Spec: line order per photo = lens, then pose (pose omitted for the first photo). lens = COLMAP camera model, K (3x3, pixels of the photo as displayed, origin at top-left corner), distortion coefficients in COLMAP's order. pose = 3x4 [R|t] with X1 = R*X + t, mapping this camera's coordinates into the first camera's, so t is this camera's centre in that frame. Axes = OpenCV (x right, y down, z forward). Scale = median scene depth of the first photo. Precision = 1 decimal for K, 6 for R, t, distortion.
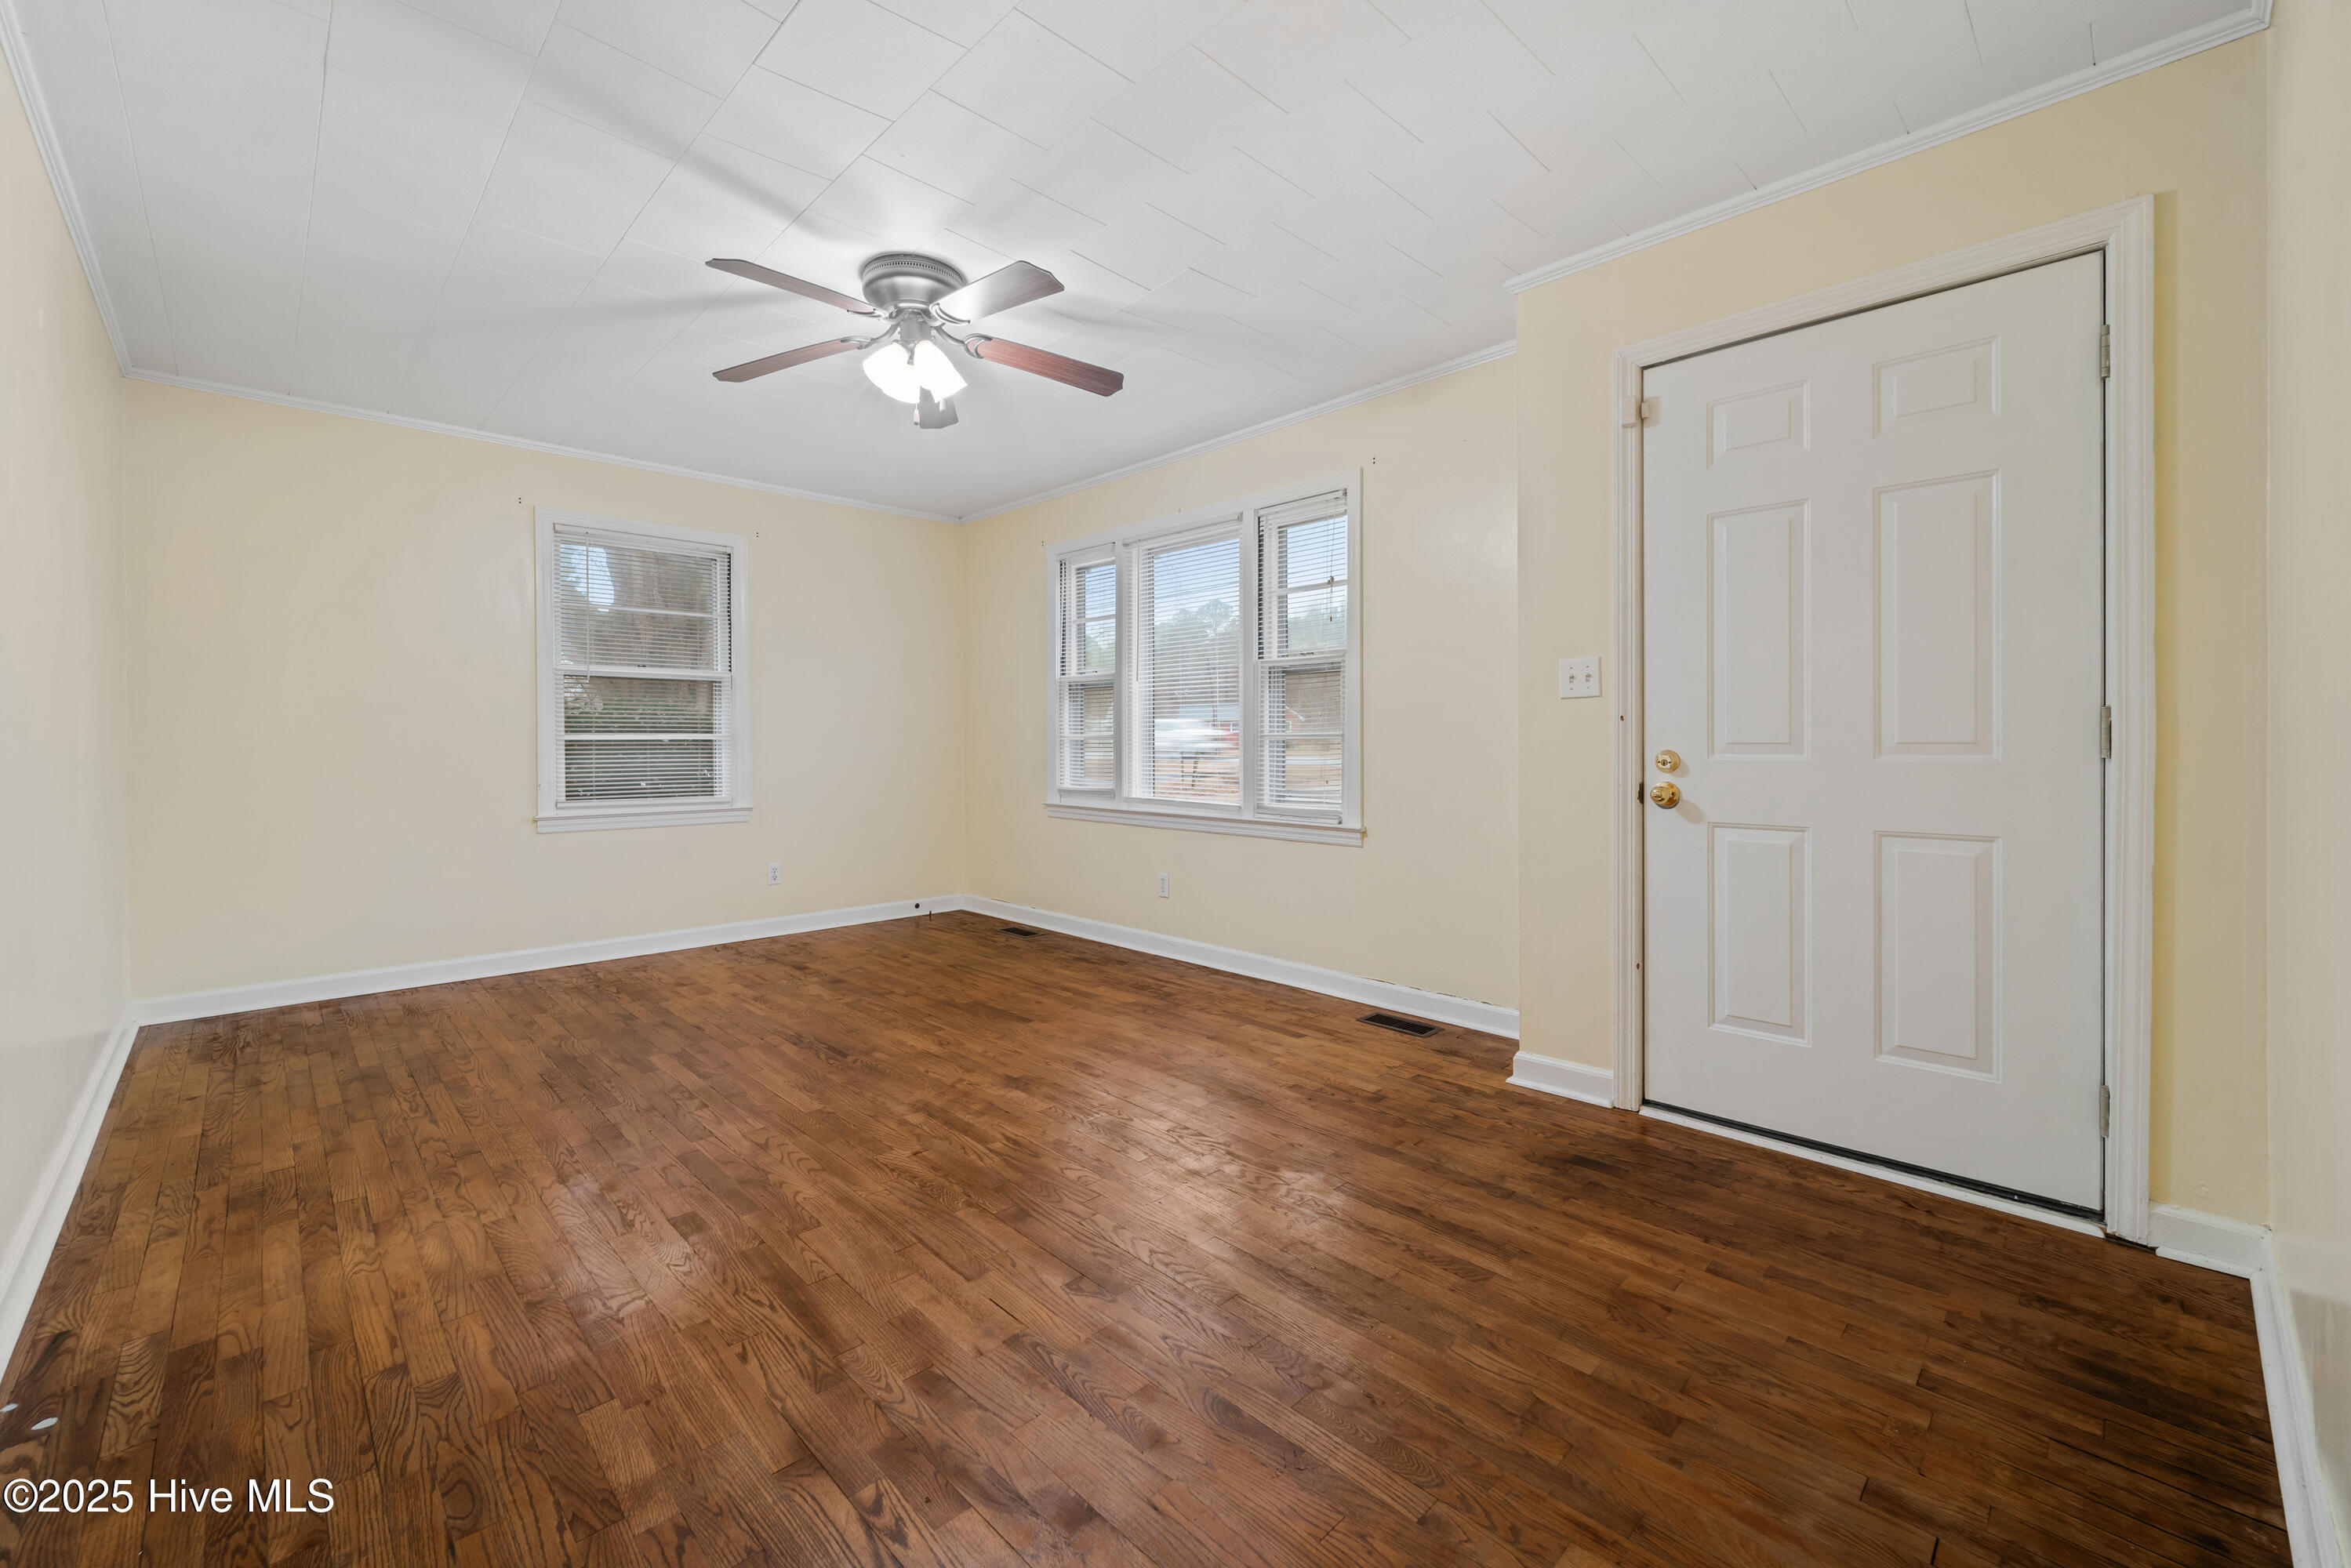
lens RADIAL K [[957.7, 0, 1168.7], [0, 957.7, 735.0], [0, 0, 1]] dist [-0.007675, -0.001584]
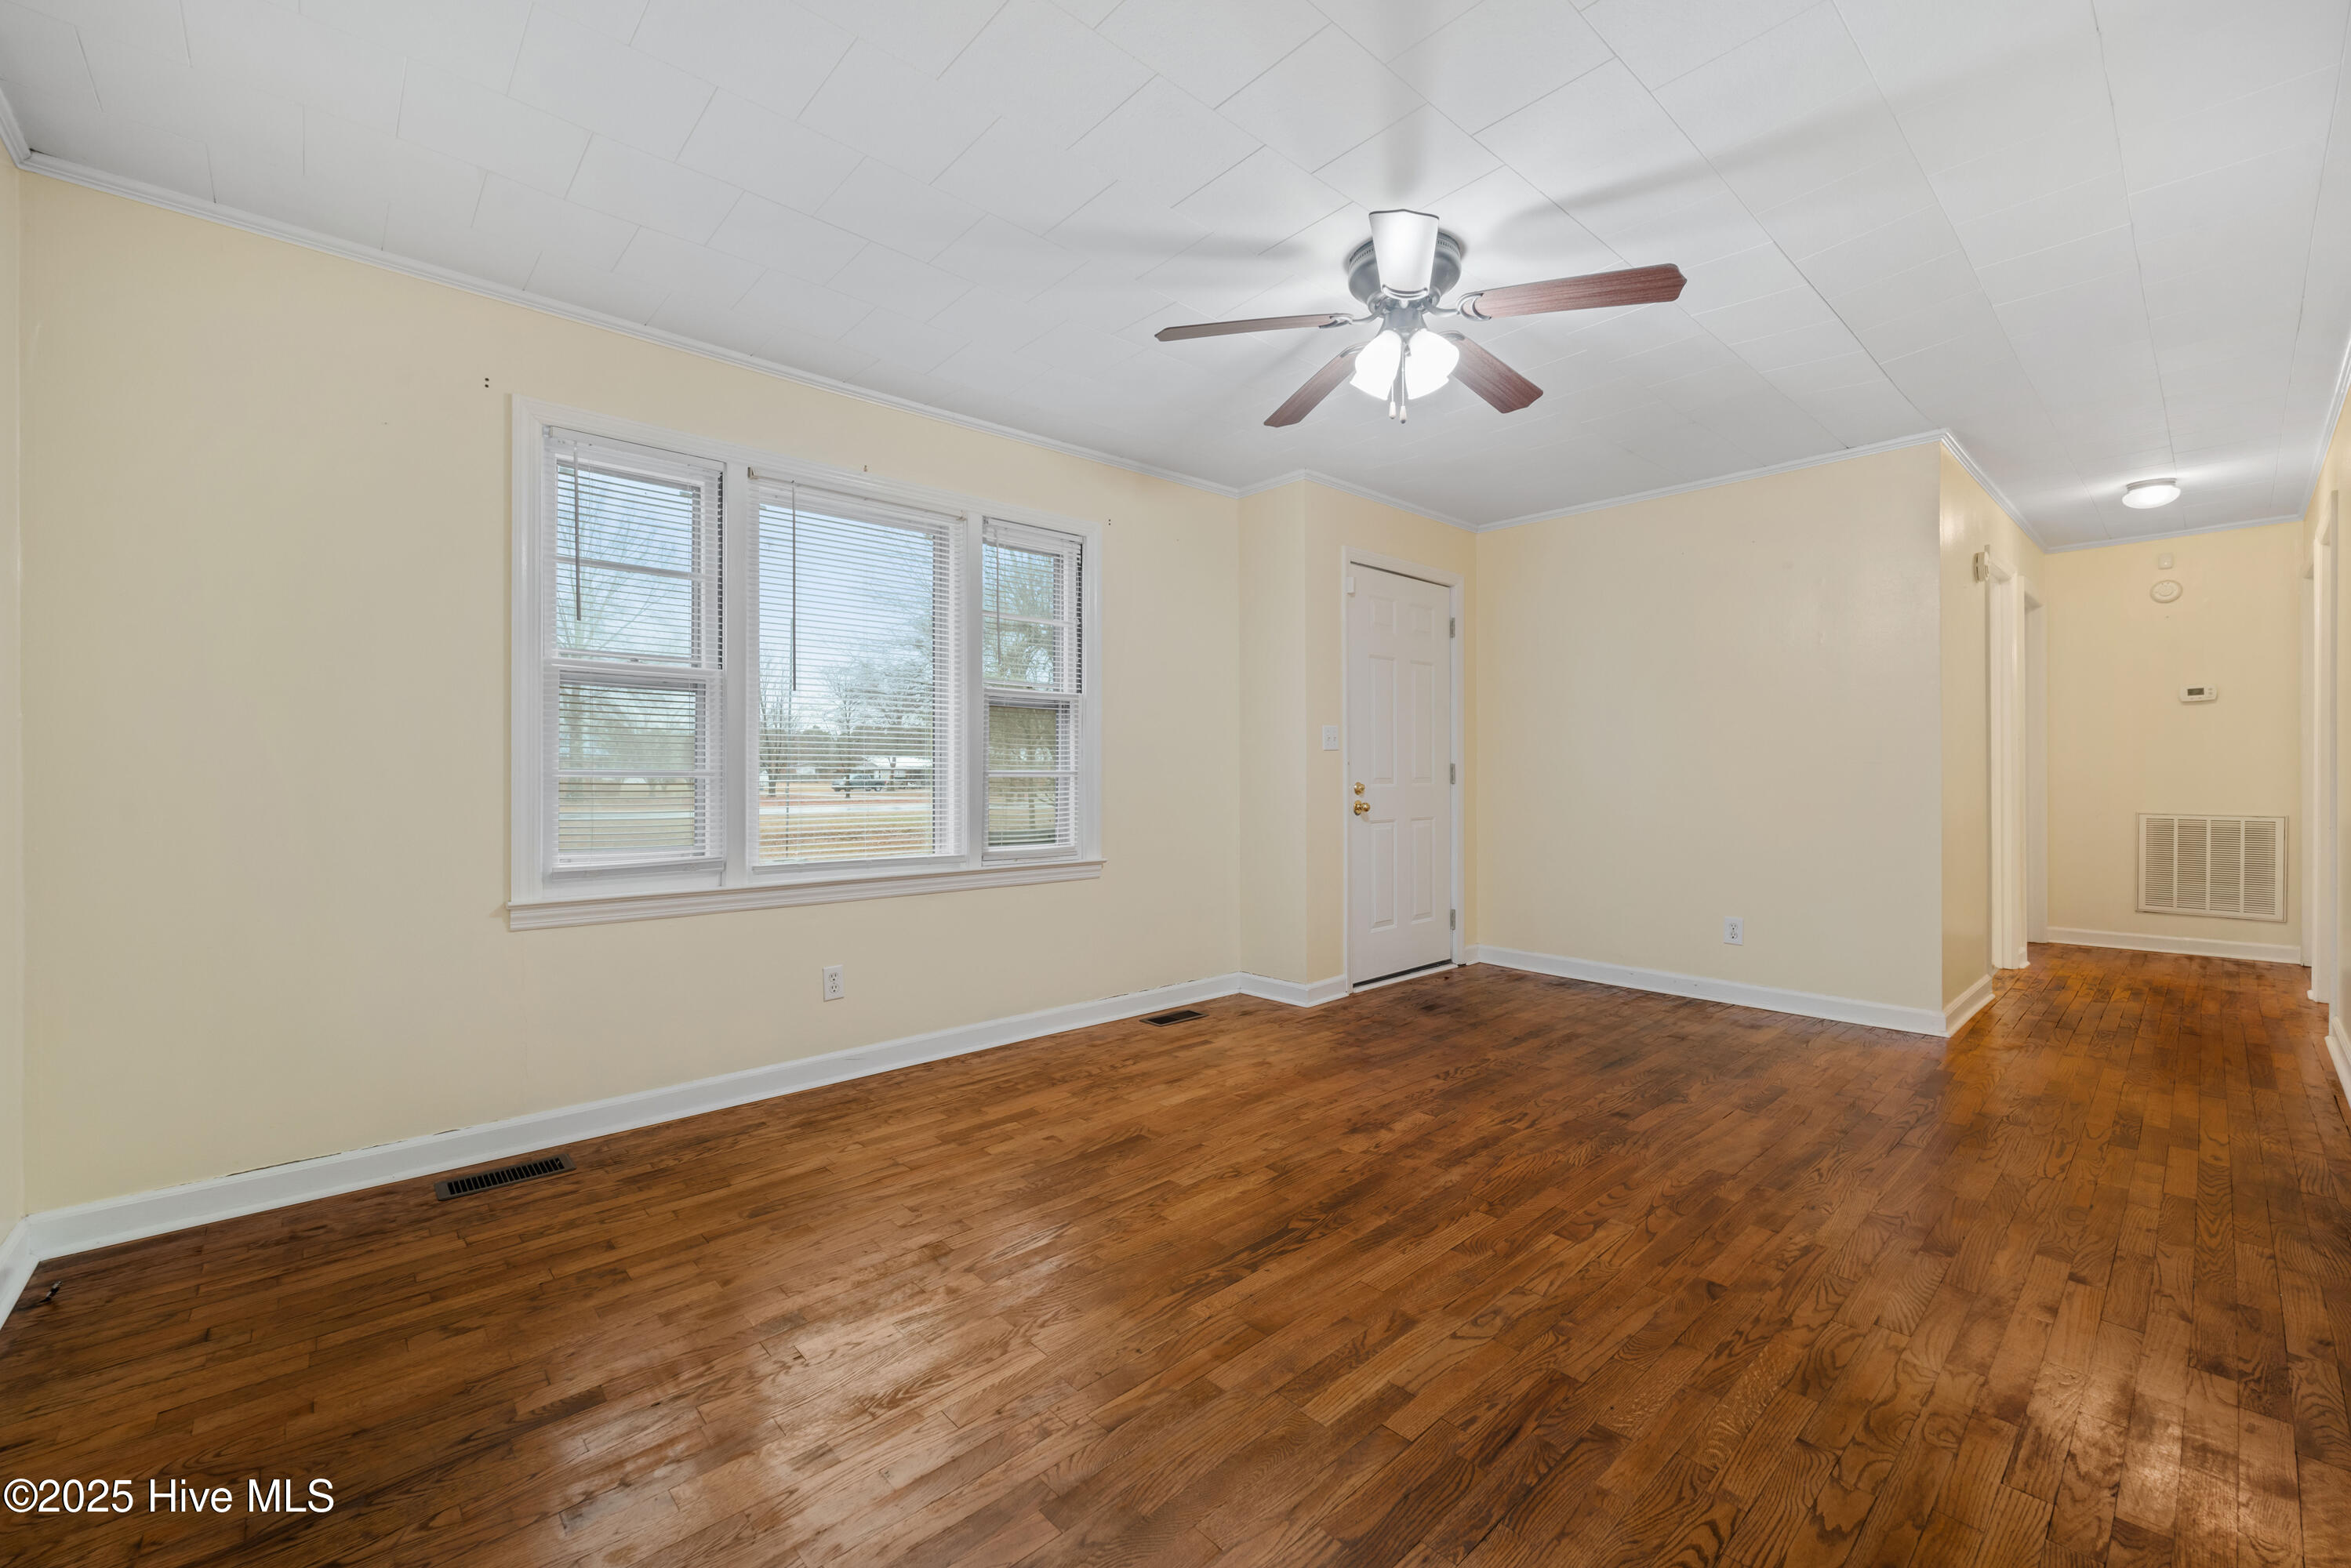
lens RADIAL K [[957.7, 0, 1187.9], [0, 957.7, 774.5], [0, 0, 1]] dist [-0.007675, -0.001584]
pose [[0.024700, 0.003936, 0.999687, -1.287621], [0.003120, 0.999987, -0.004015, 0.012566], [-0.999690, 0.003218, 0.024688, 1.317750]]
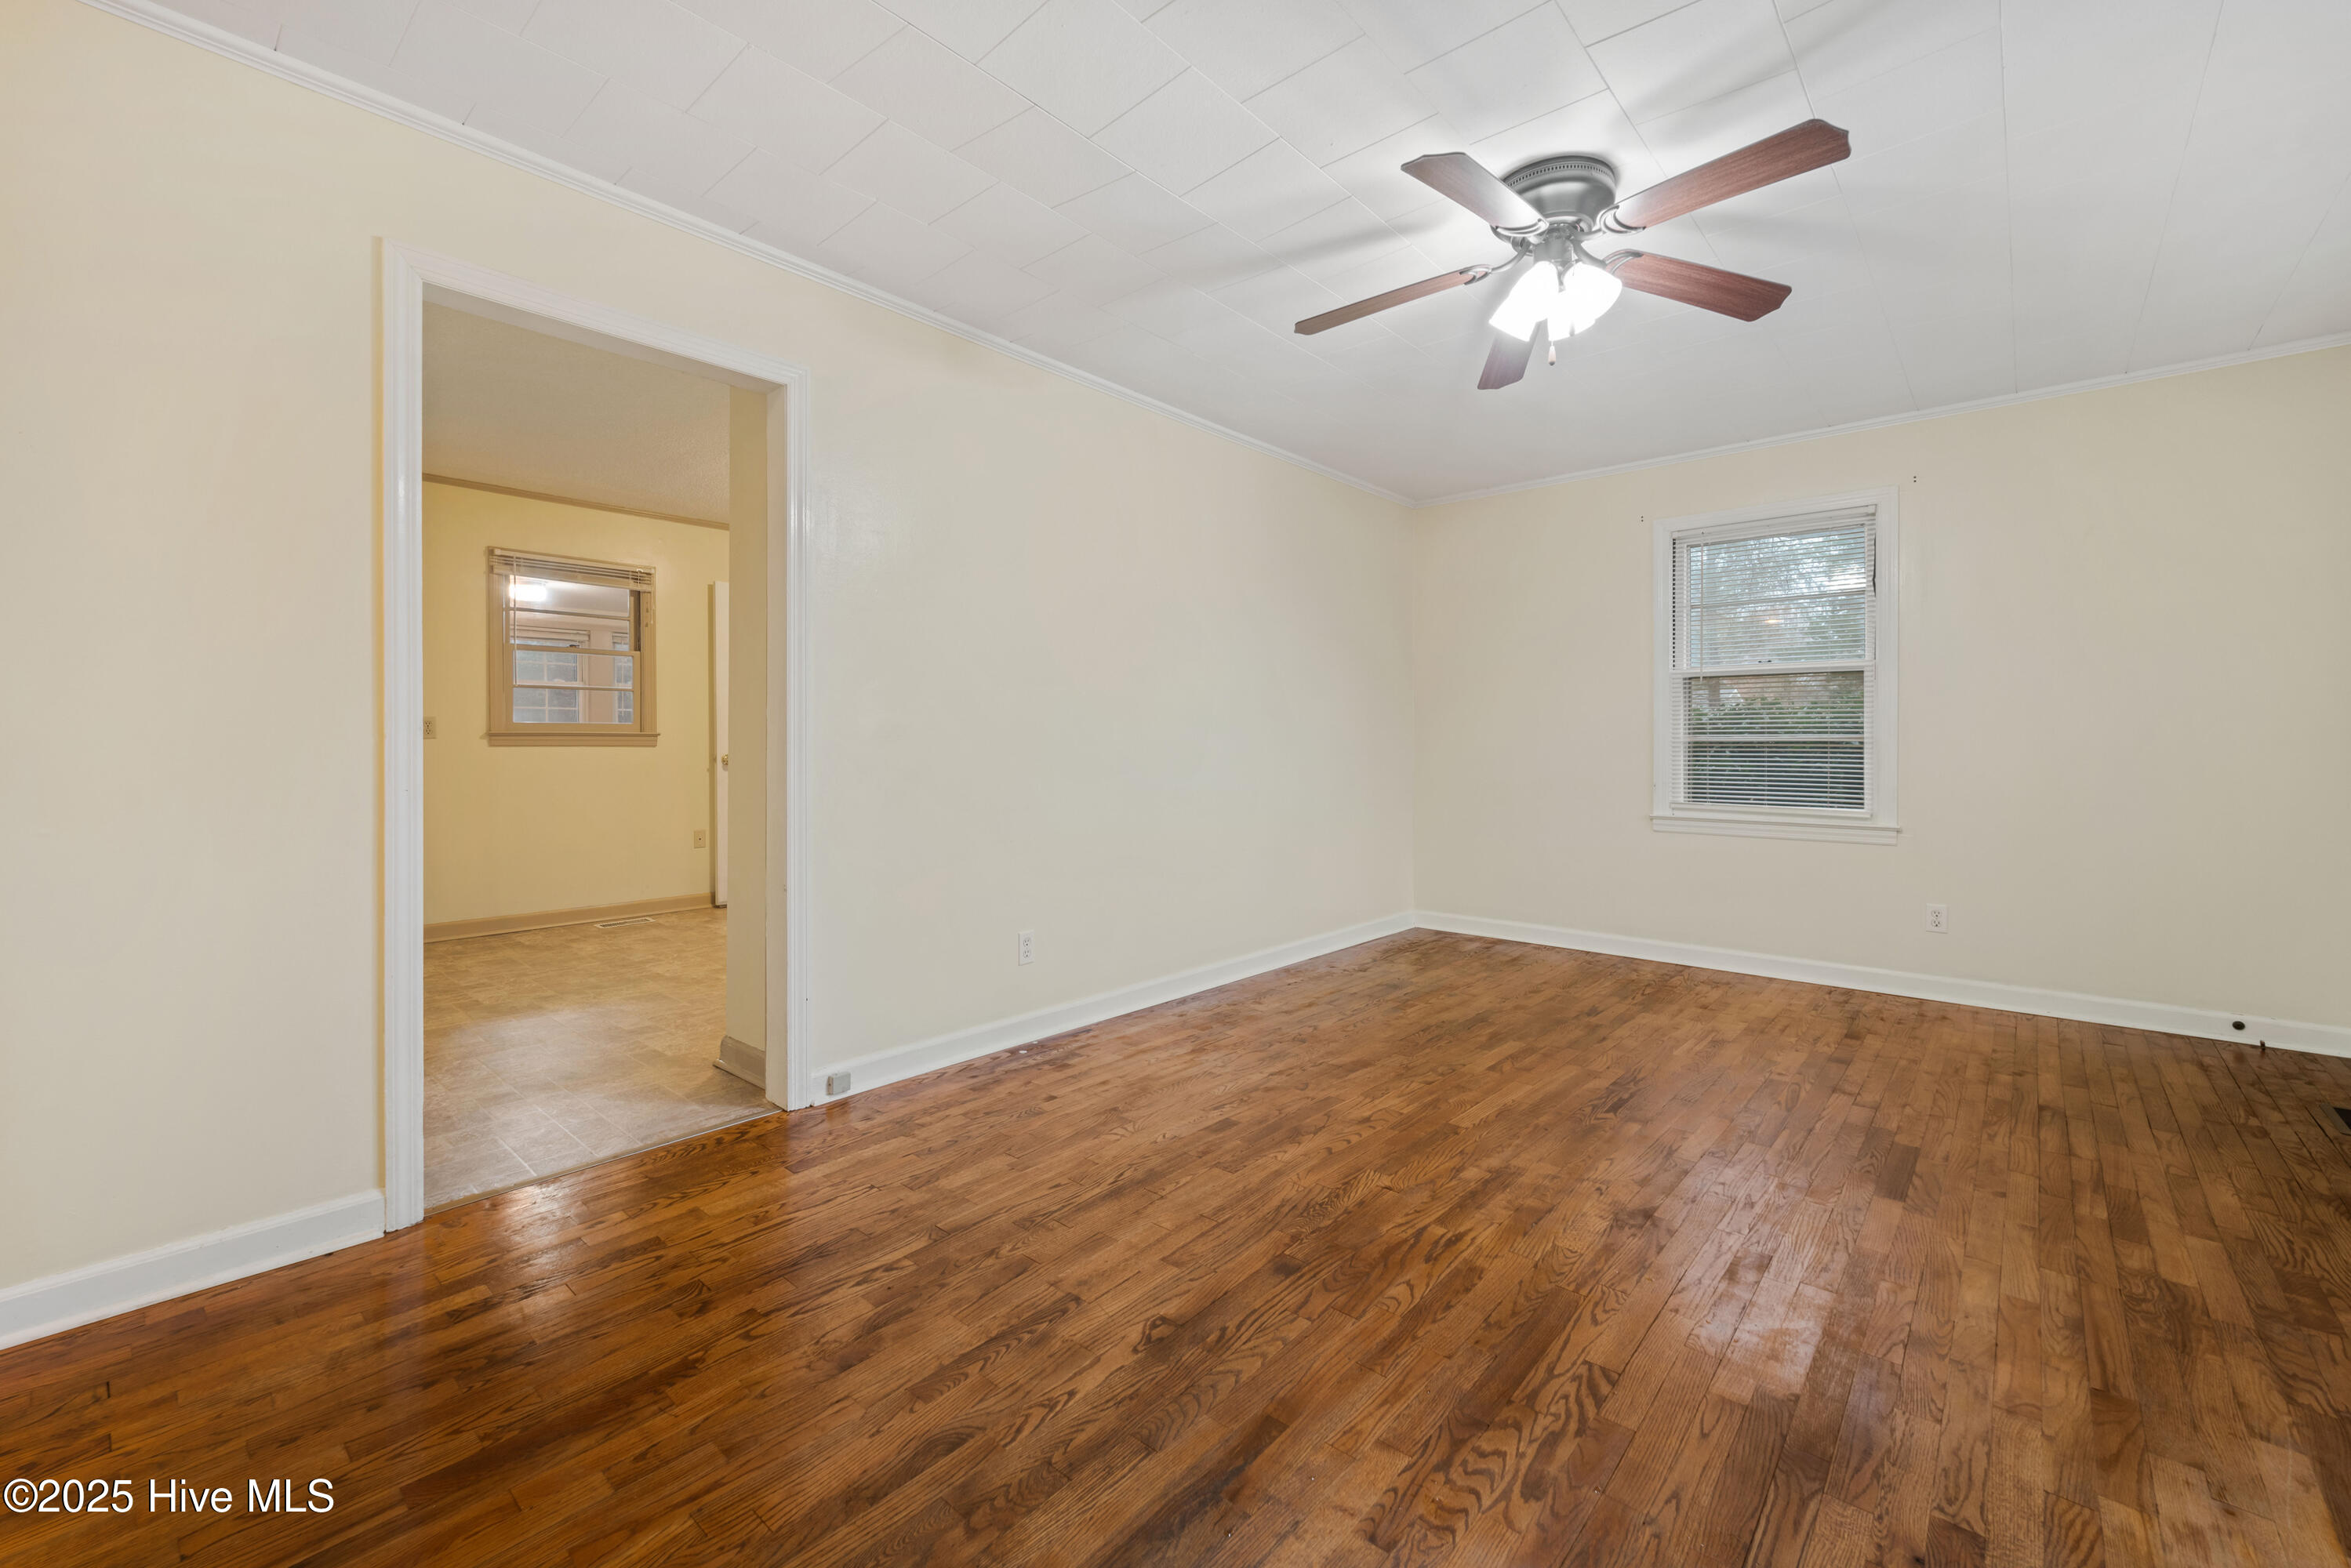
lens RADIAL K [[957.7, 0, 1174.7], [0, 957.7, 780.4], [0, 0, 1]] dist [-0.007675, -0.001584]
pose [[0.066438, 0.041857, -0.996912, 0.595331], [0.004535, 0.999097, 0.042251, 0.002319], [0.997780, -0.007328, 0.066188, 0.695311]]
